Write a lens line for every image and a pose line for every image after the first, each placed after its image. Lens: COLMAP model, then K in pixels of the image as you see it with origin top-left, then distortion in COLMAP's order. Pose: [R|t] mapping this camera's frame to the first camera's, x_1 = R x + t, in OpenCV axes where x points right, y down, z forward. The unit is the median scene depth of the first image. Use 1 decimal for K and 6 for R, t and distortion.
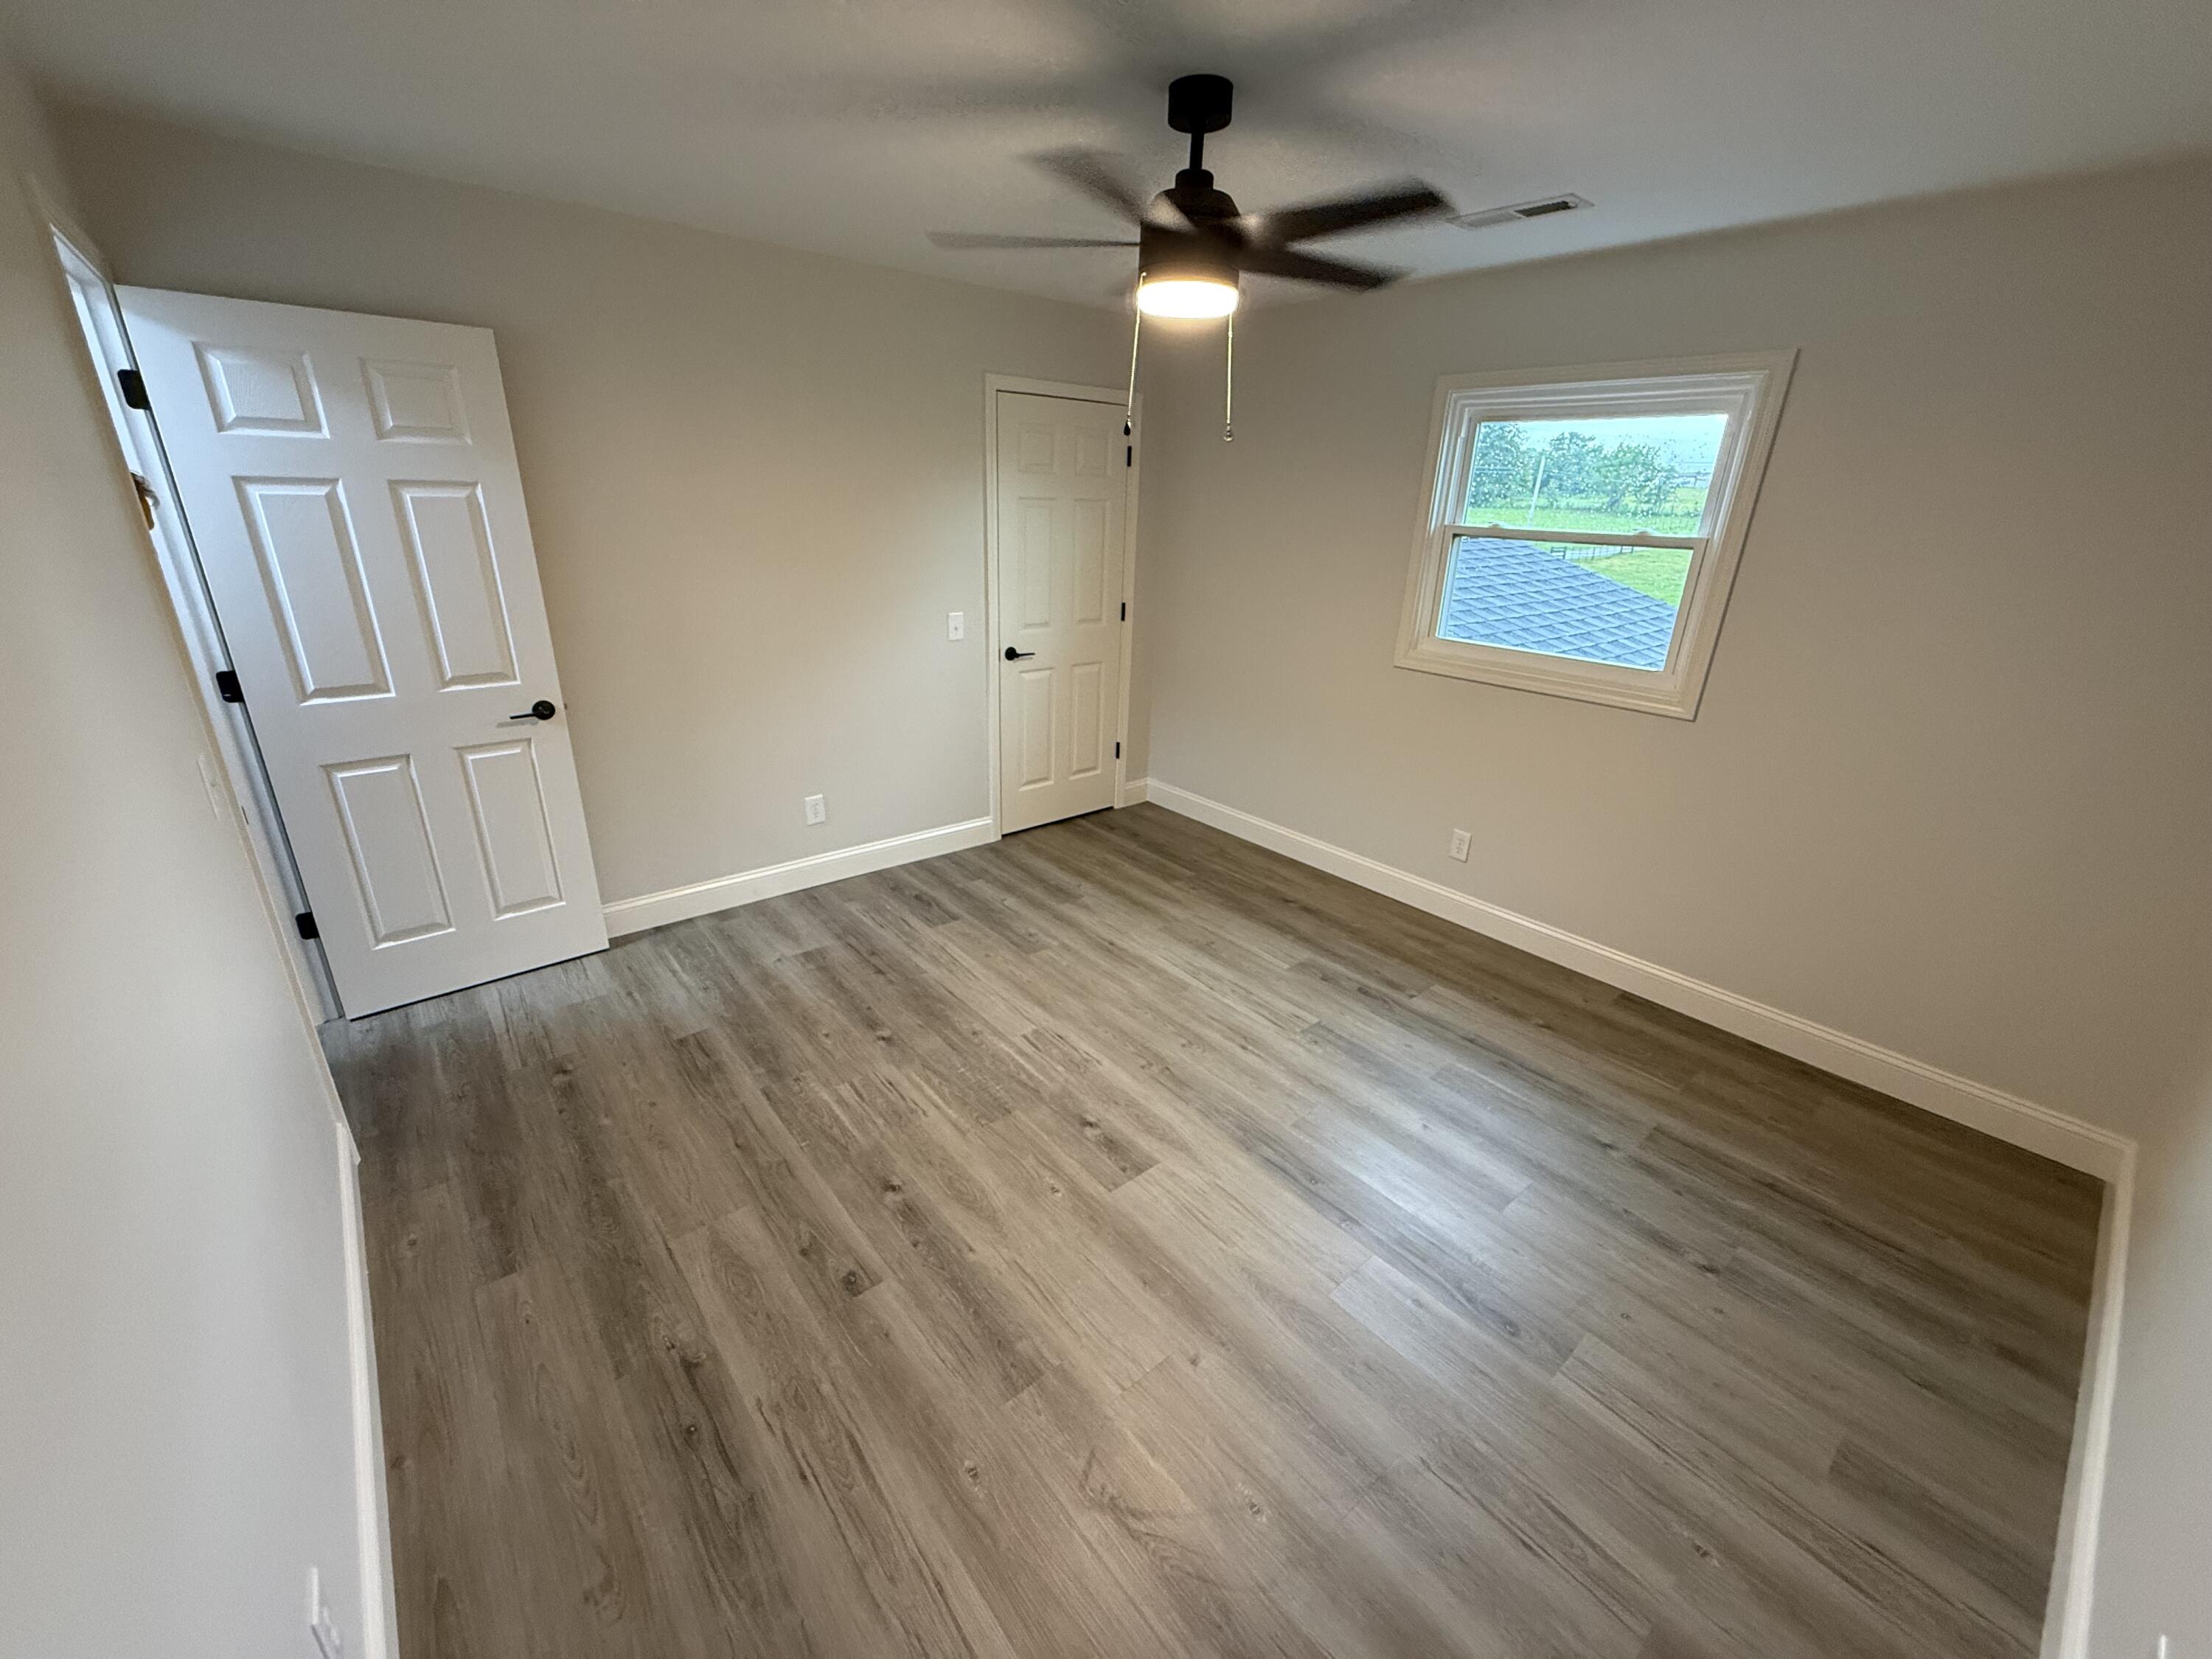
lens RADIAL K [[881.2, 0, 1102.3], [0, 881.2, 830.3], [0, 0, 1]] dist [-0.001155, -0.000566]
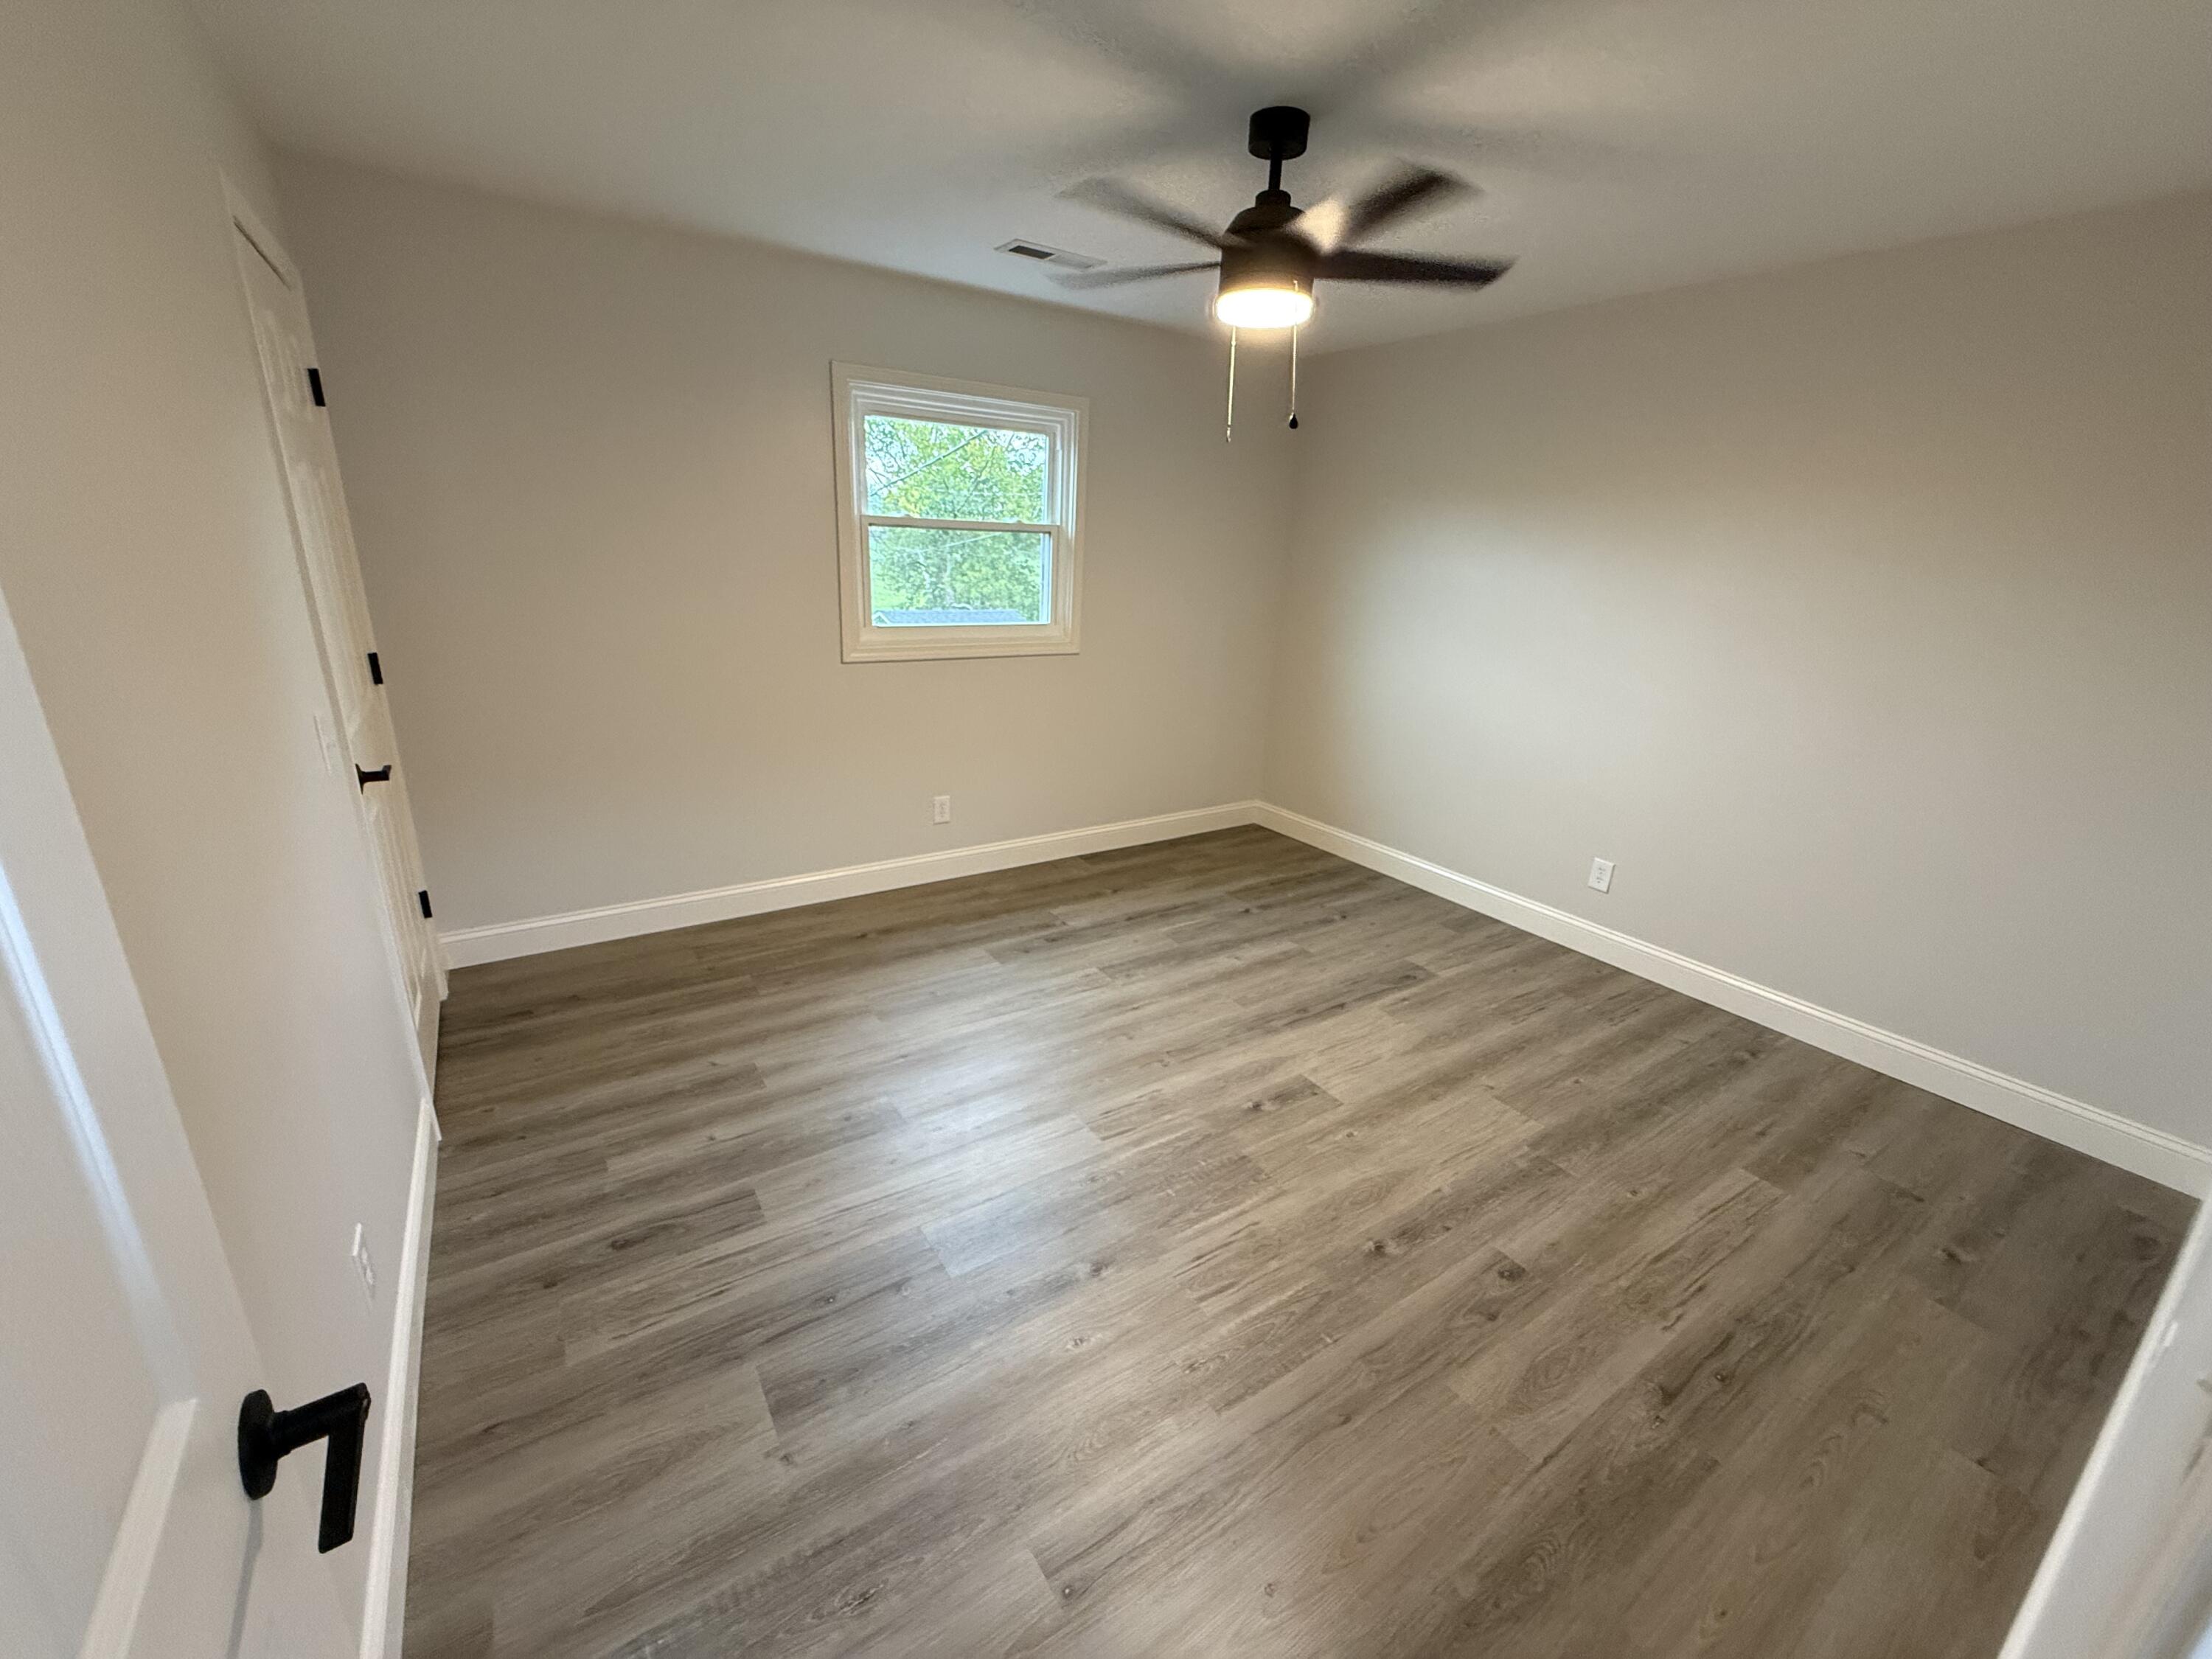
lens RADIAL K [[881.2, 0, 1103.7], [0, 881.2, 826.8], [0, 0, 1]] dist [-0.001155, -0.000566]
pose [[0.117656, -0.332443, 0.935756, -0.840113], [0.322196, 0.904104, 0.280687, -0.288475], [-0.939333, 0.268472, 0.213485, 0.820303]]
